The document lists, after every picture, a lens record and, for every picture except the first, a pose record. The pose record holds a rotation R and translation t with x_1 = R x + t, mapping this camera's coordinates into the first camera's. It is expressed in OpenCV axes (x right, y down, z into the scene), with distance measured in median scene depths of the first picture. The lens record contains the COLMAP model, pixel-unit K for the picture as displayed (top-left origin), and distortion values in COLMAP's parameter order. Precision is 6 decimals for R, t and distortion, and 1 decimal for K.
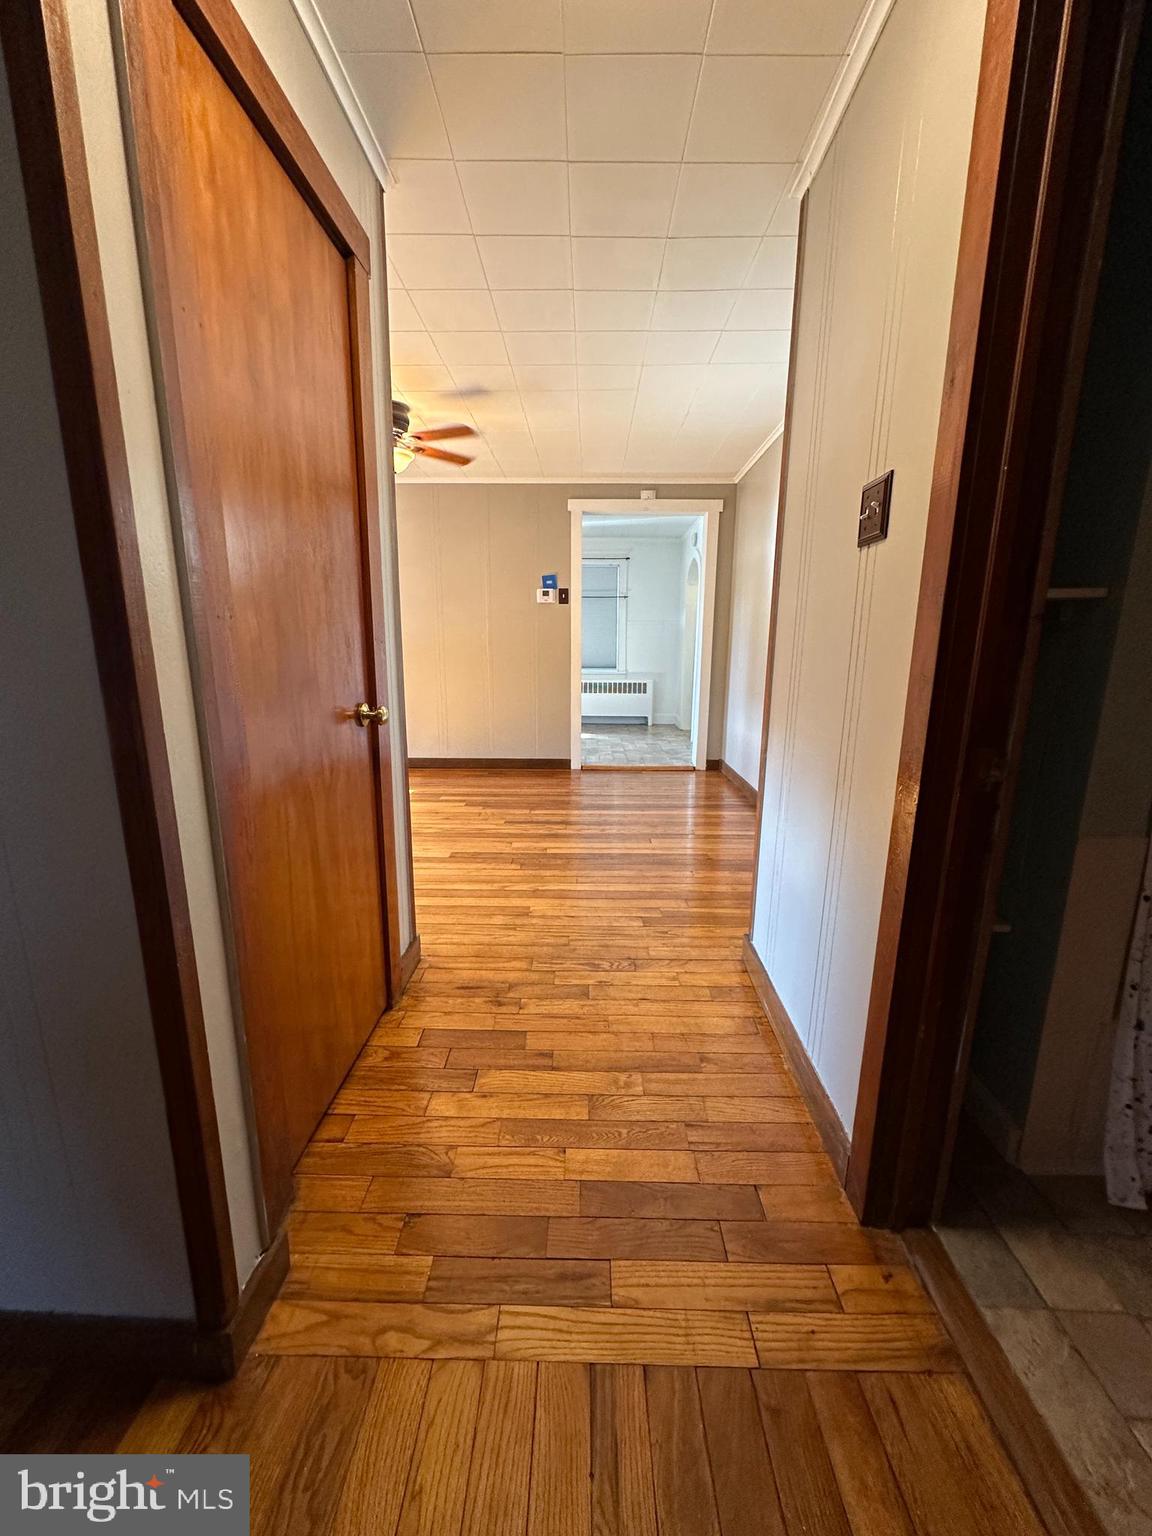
lens RADIAL K [[612.0, 0, 581.5], [0, 612.0, 771.1], [0, 0, 1]] dist [0.002757, 0.000168]
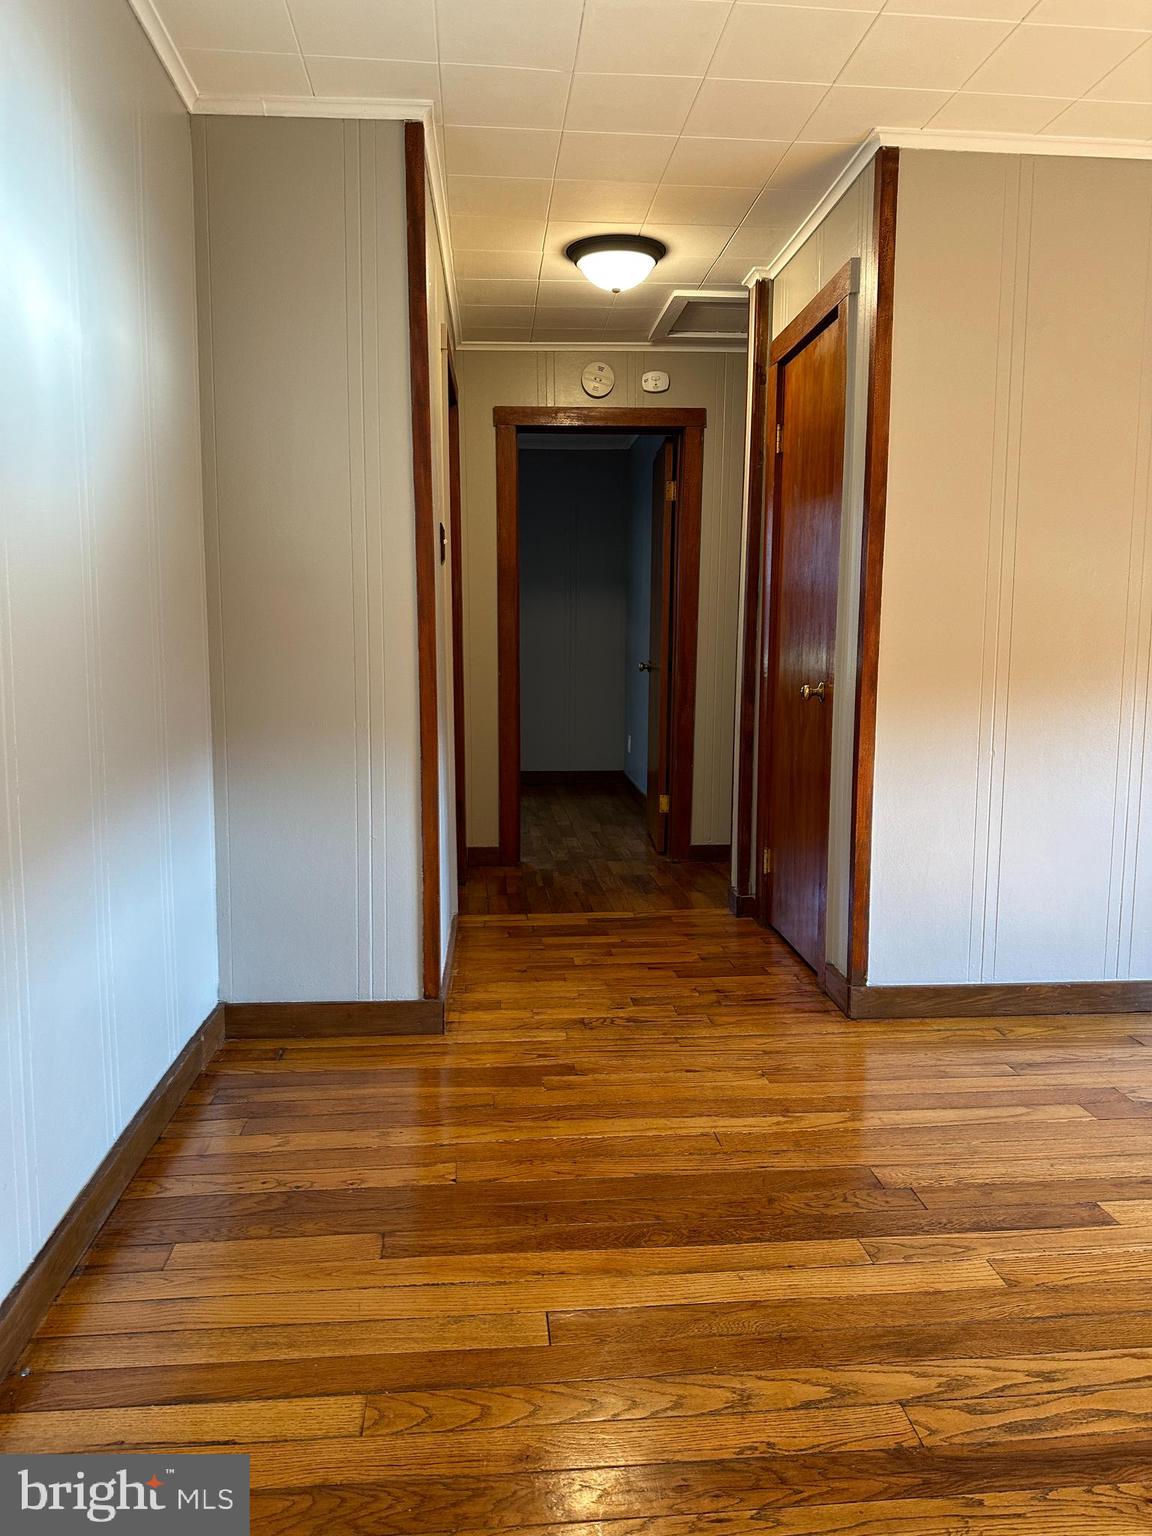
lens RADIAL K [[1080.1, 0, 573.7], [0, 1080.1, 766.9], [0, 0, 1]] dist [0.000379, 0.000276]
pose [[-0.995020, 0.004292, -0.099580, 0.195473], [-0.028394, 0.945472, 0.324464, -0.375875], [0.095543, 0.325675, -0.940642, 1.811892]]
